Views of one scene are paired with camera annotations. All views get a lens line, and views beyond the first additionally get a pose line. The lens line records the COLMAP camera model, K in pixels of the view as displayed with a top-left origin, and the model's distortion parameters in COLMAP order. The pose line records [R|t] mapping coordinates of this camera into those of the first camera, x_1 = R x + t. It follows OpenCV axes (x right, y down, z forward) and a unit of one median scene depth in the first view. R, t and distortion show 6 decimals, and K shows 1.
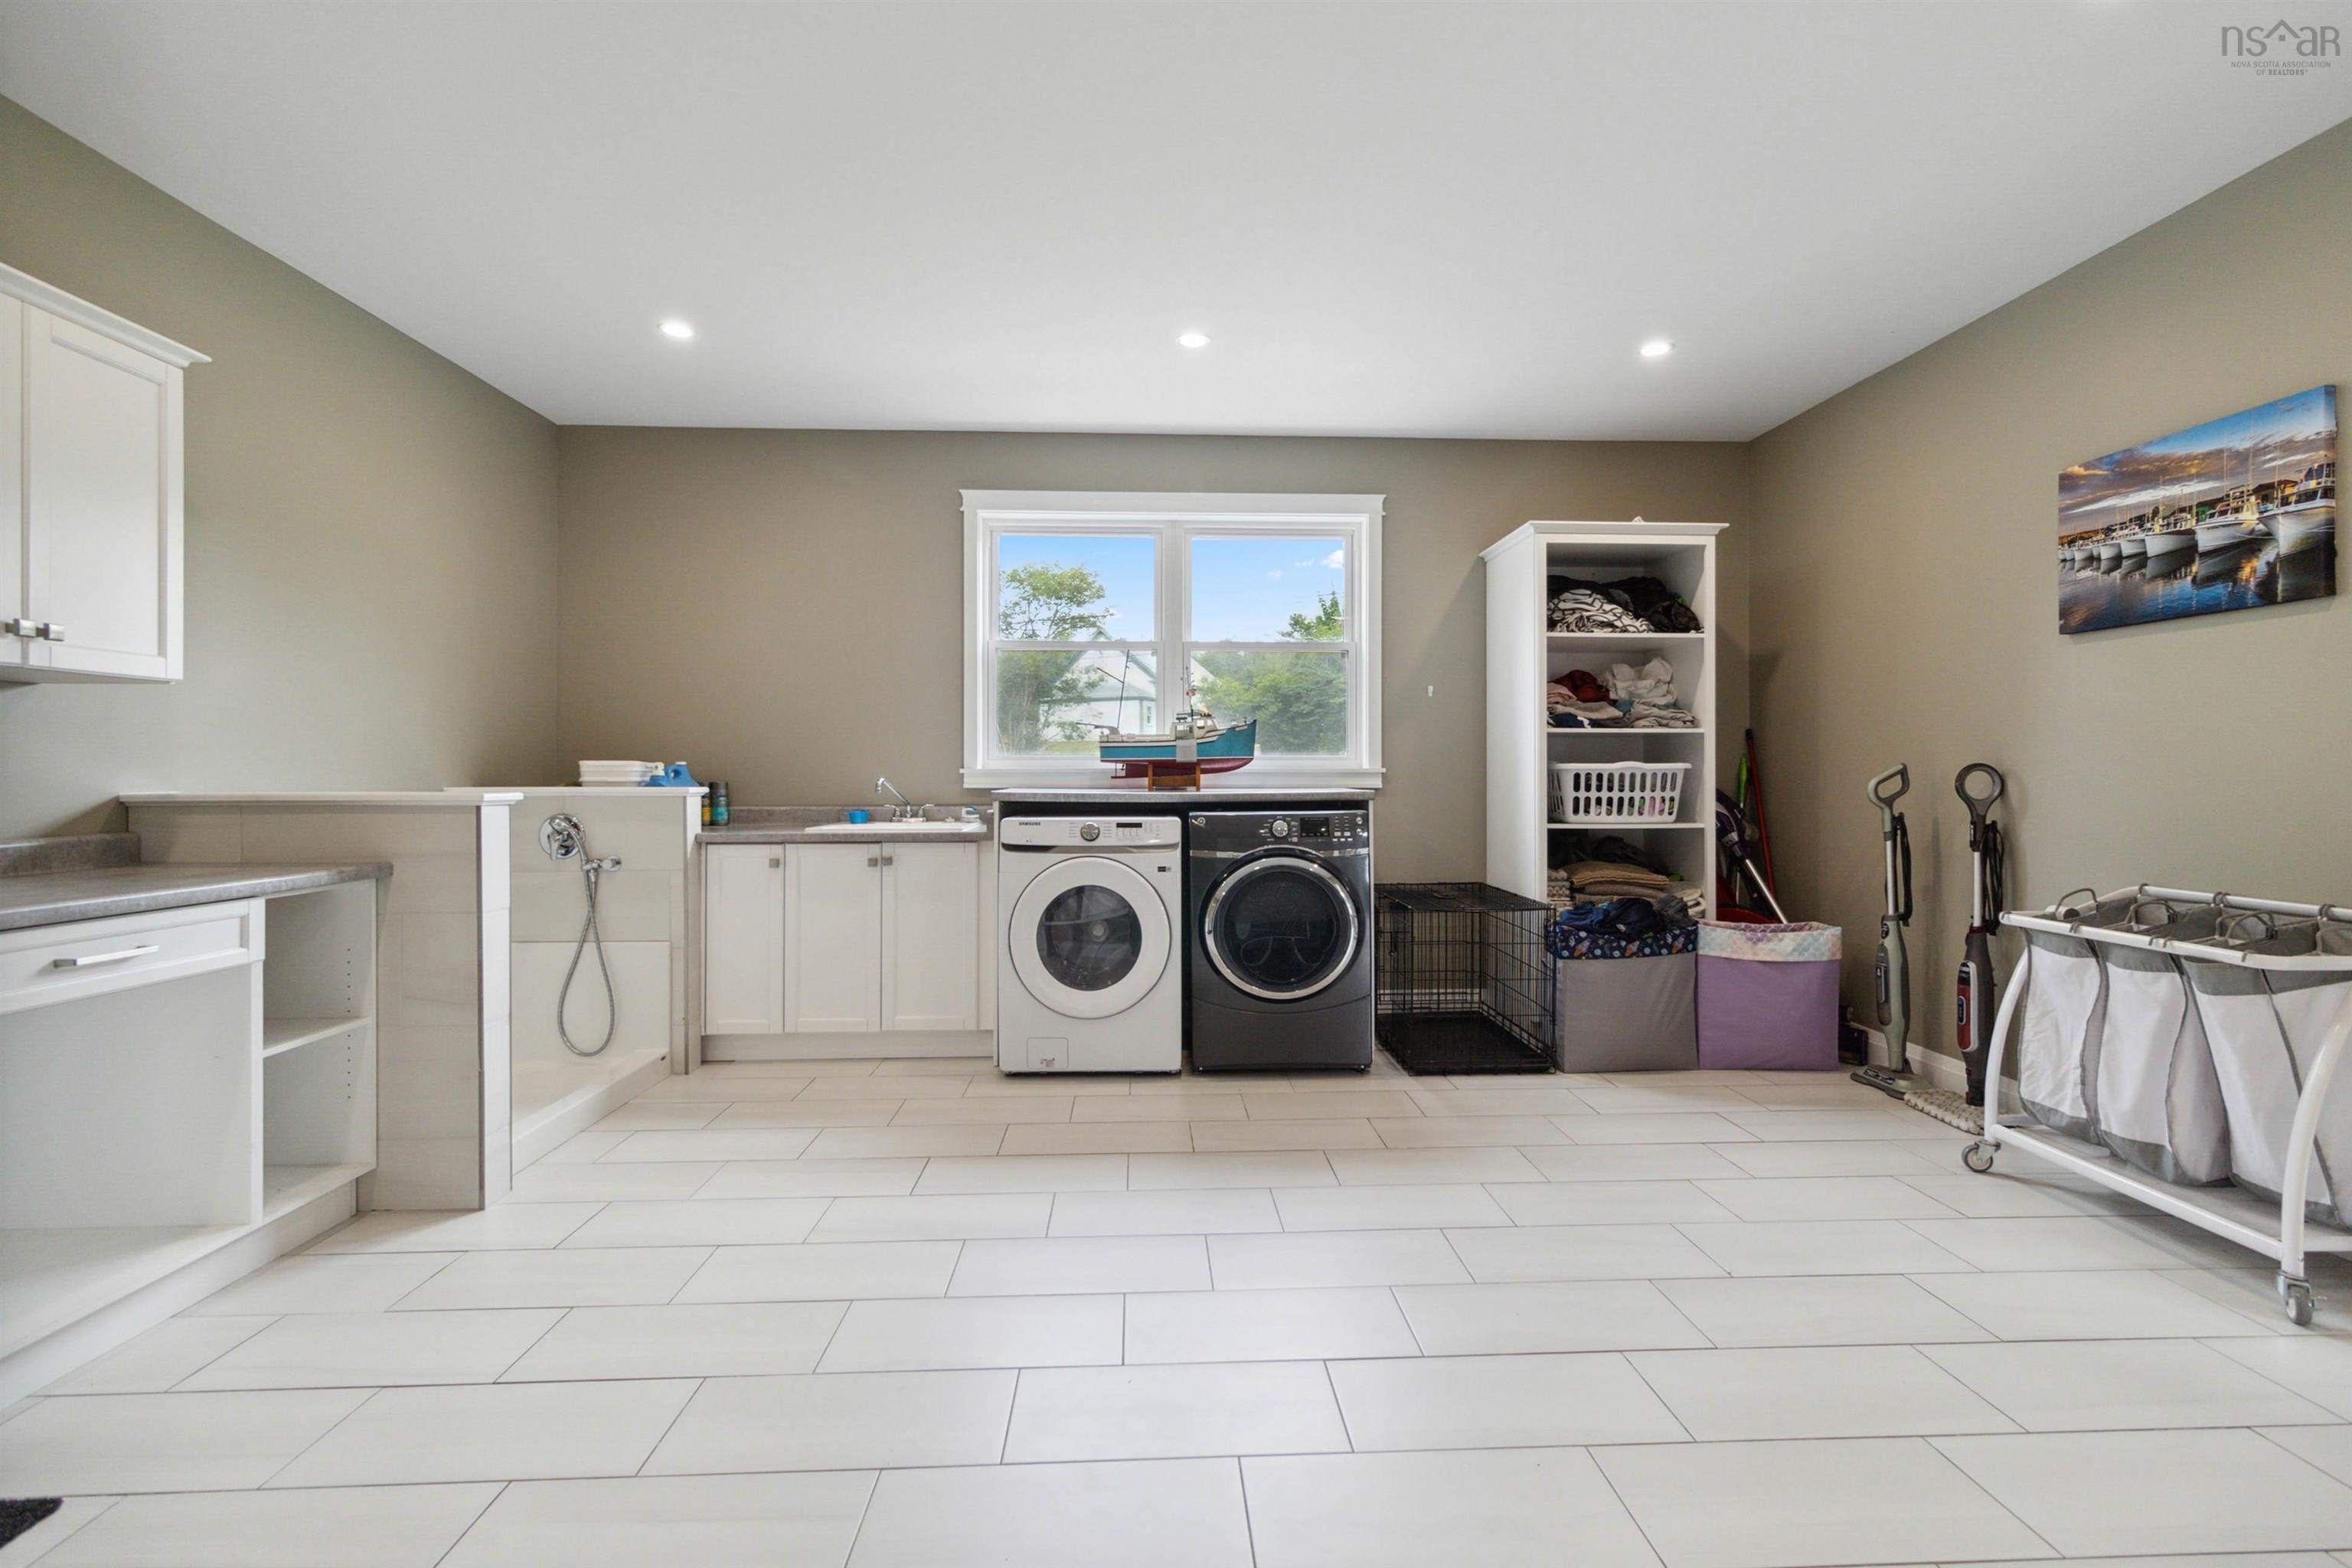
lens RADIAL K [[1105.1, 0, 1189.9], [0, 1105.1, 730.3], [0, 0, 1]] dist [0.001767, 0.000358]
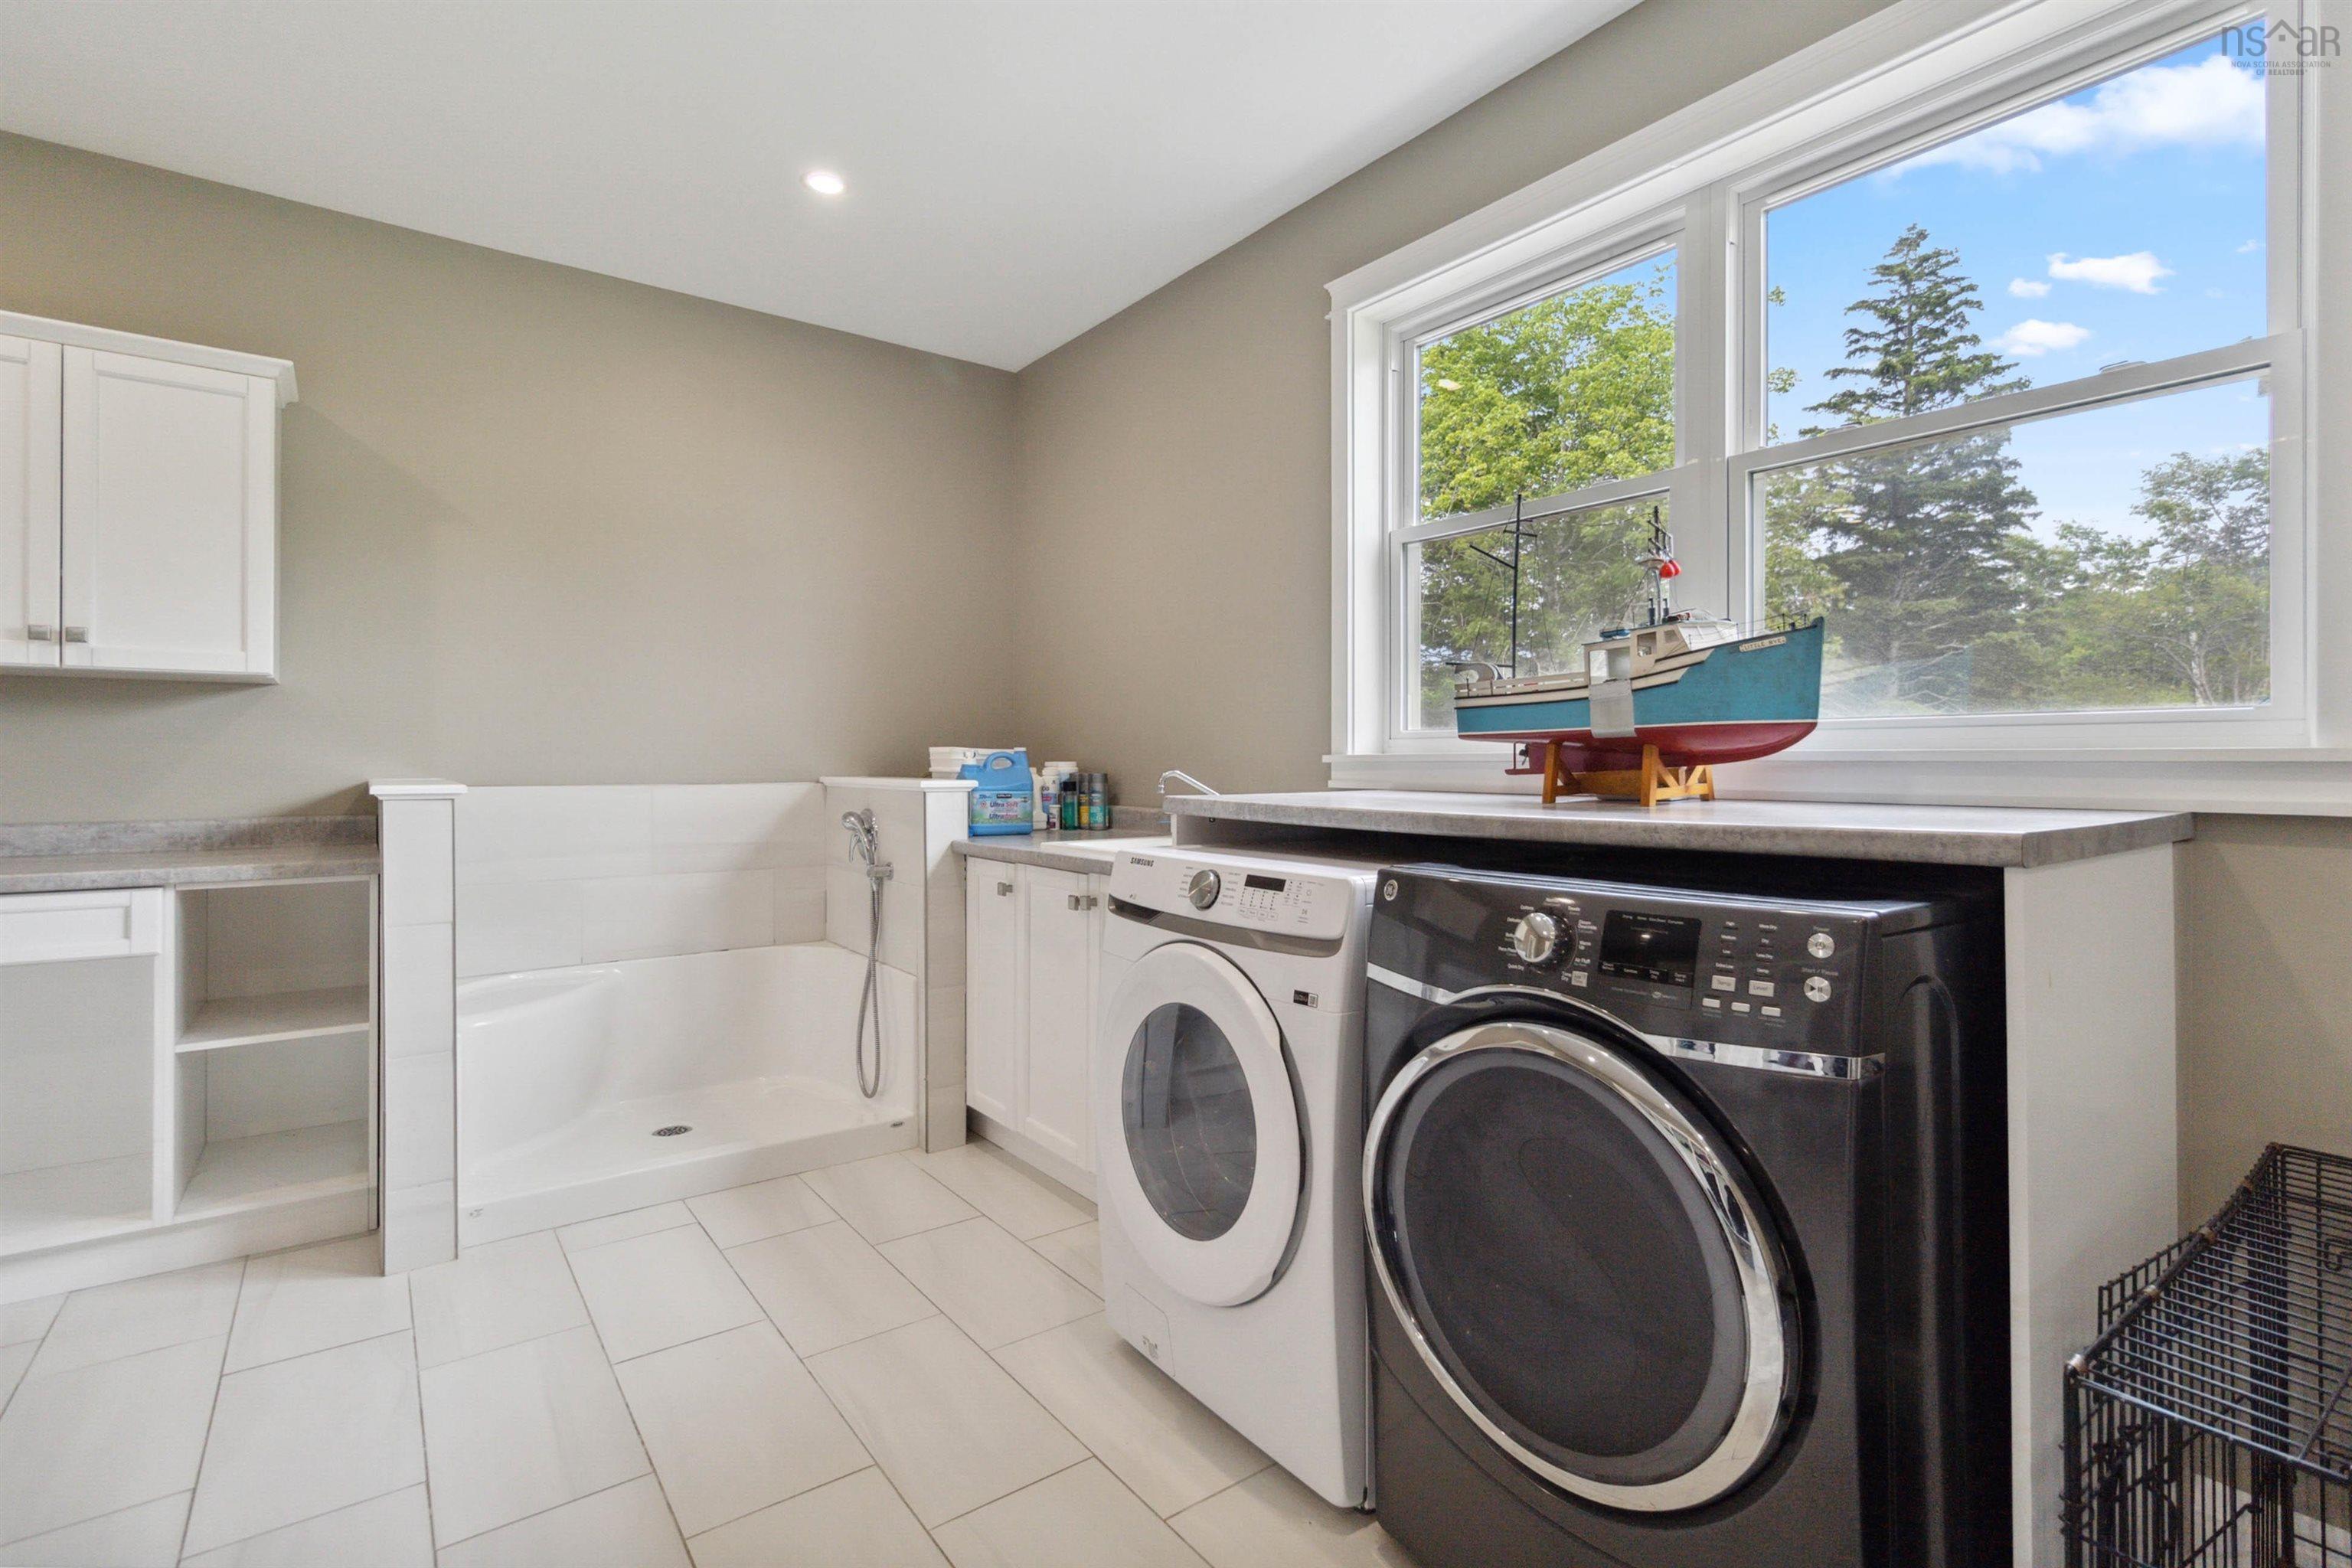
lens RADIAL K [[1105.1, 0, 1189.9], [0, 1105.1, 730.3], [0, 0, 1]] dist [0.001767, 0.000358]
pose [[0.557543, -0.022868, -0.829833, 0.288771], [0.031165, 0.999492, -0.006605, 0.027826], [0.829563, -0.022179, 0.557973, 0.730350]]
